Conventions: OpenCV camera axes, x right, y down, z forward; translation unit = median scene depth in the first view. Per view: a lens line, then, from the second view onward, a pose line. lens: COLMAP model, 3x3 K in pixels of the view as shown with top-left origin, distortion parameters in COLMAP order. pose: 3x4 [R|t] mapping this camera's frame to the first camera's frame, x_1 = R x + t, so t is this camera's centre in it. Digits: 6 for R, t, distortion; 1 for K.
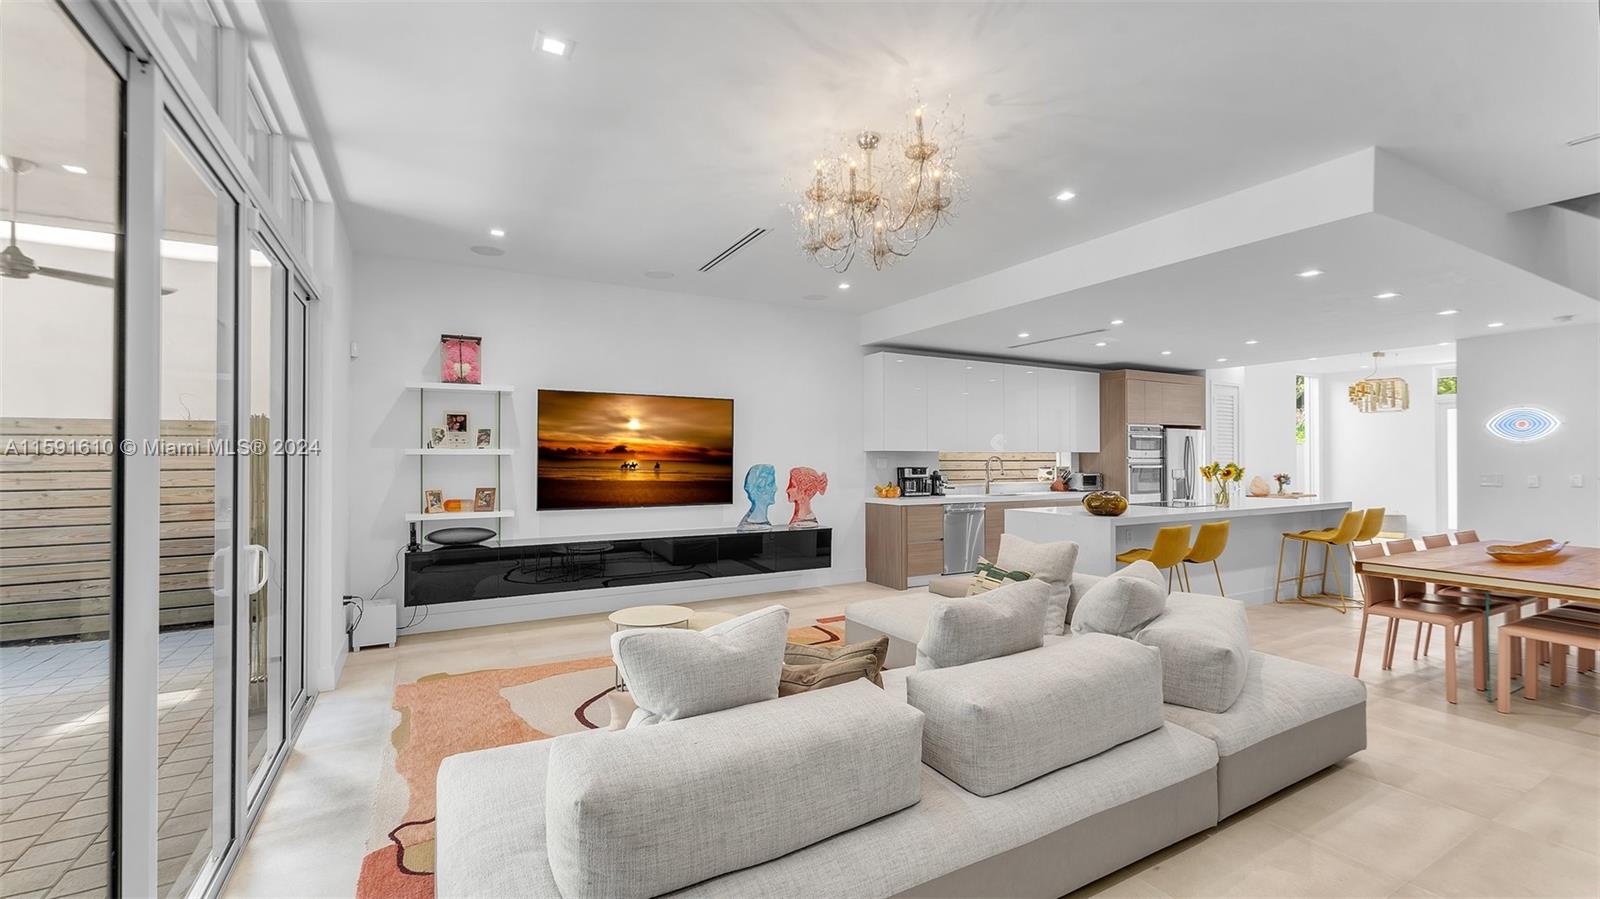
lens RADIAL K [[674.2, 0, 816.3], [0, 674.2, 451.7], [0, 0, 1]] dist [0.003102, -0.000040]
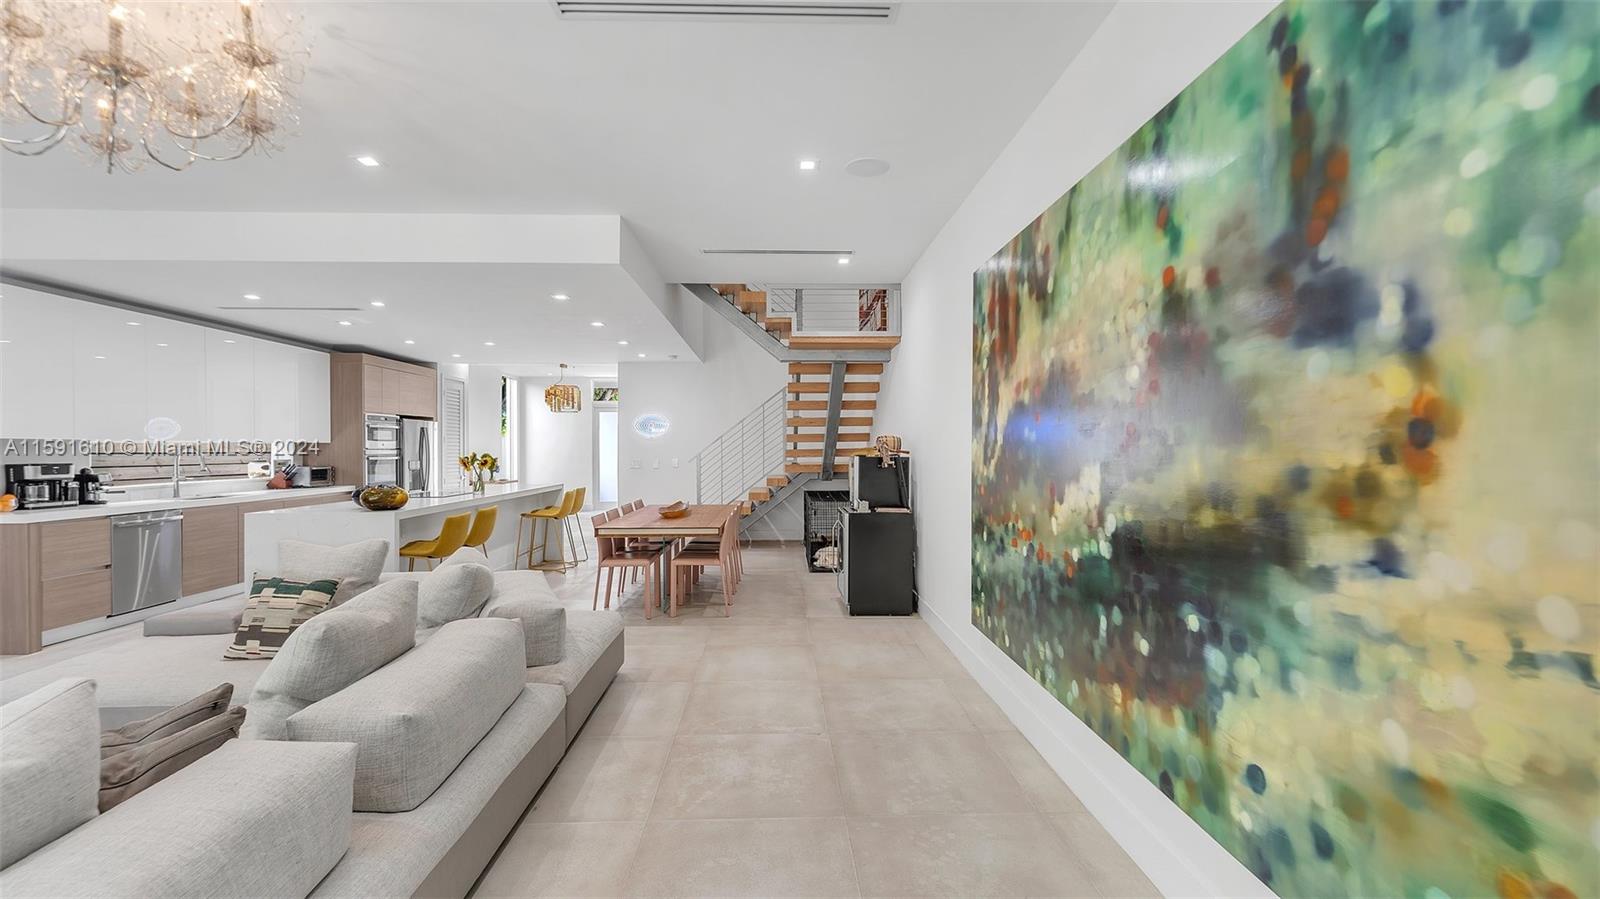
lens RADIAL K [[674.2, 0, 826.4], [0, 674.2, 453.5], [0, 0, 1]] dist [0.003102, -0.000040]
pose [[0.433627, -0.008186, 0.901055, -0.147260], [-0.005654, 0.999914, 0.011805, 0.001163], [-0.901075, -0.010214, 0.433544, 0.034708]]
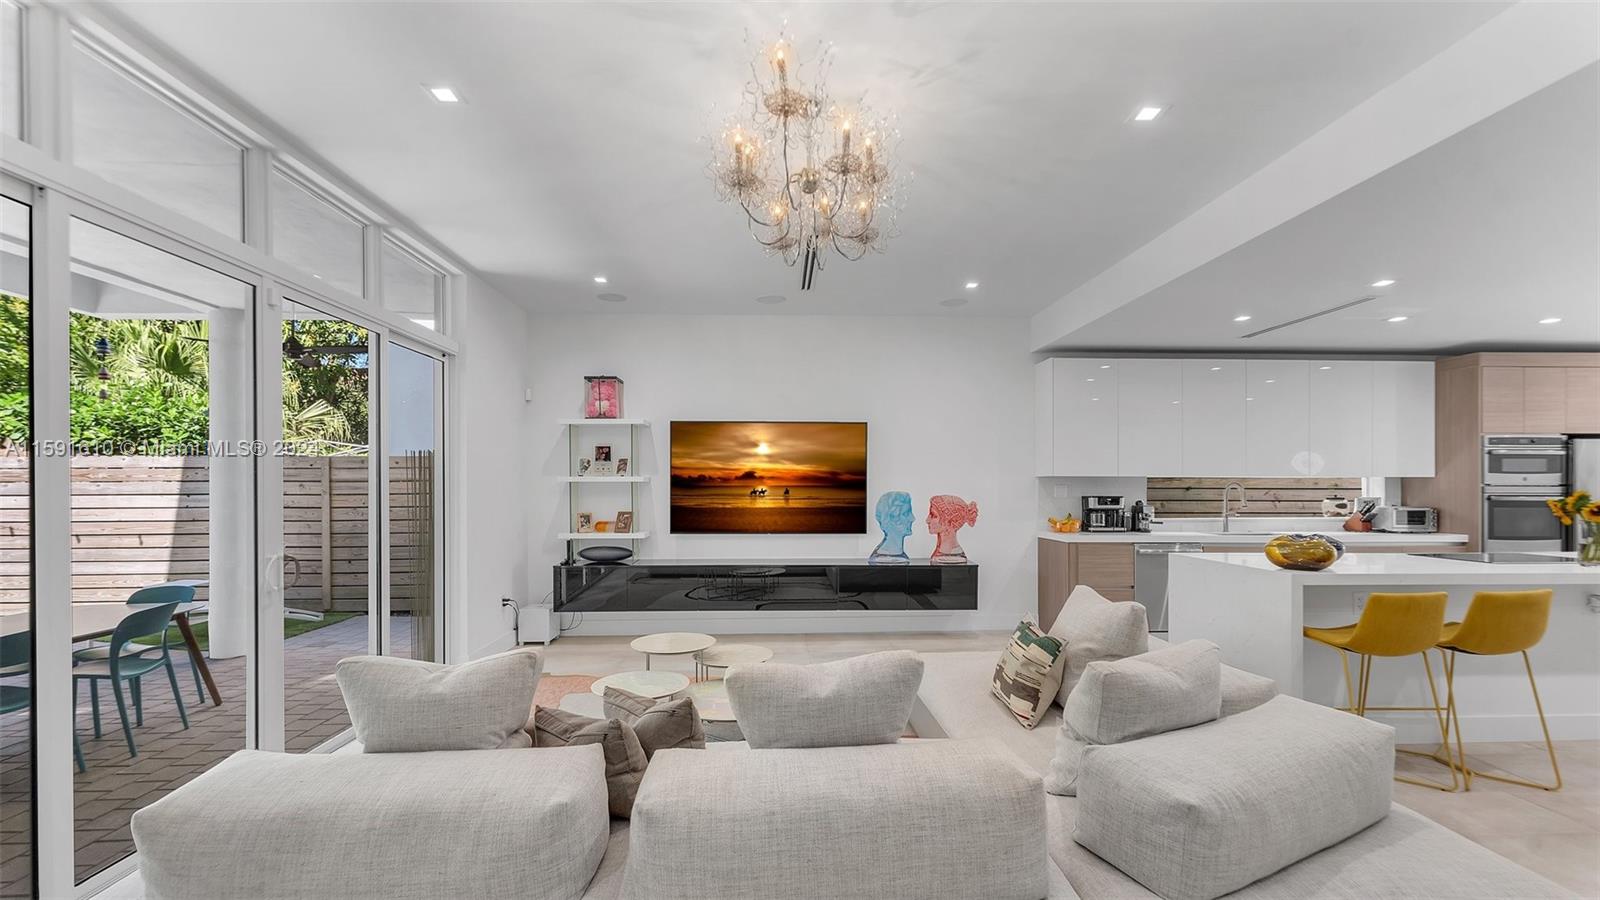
lens RADIAL K [[674.2, 0, 887.0], [0, 674.2, 485.2], [0, 0, 1]] dist [0.003102, -0.000040]
pose [[0.886522, 0.000871, -0.462685, 0.361348], [0.003522, 0.999957, 0.008630, 0.002147], [0.462672, -0.009281, 0.886481, 0.193409]]
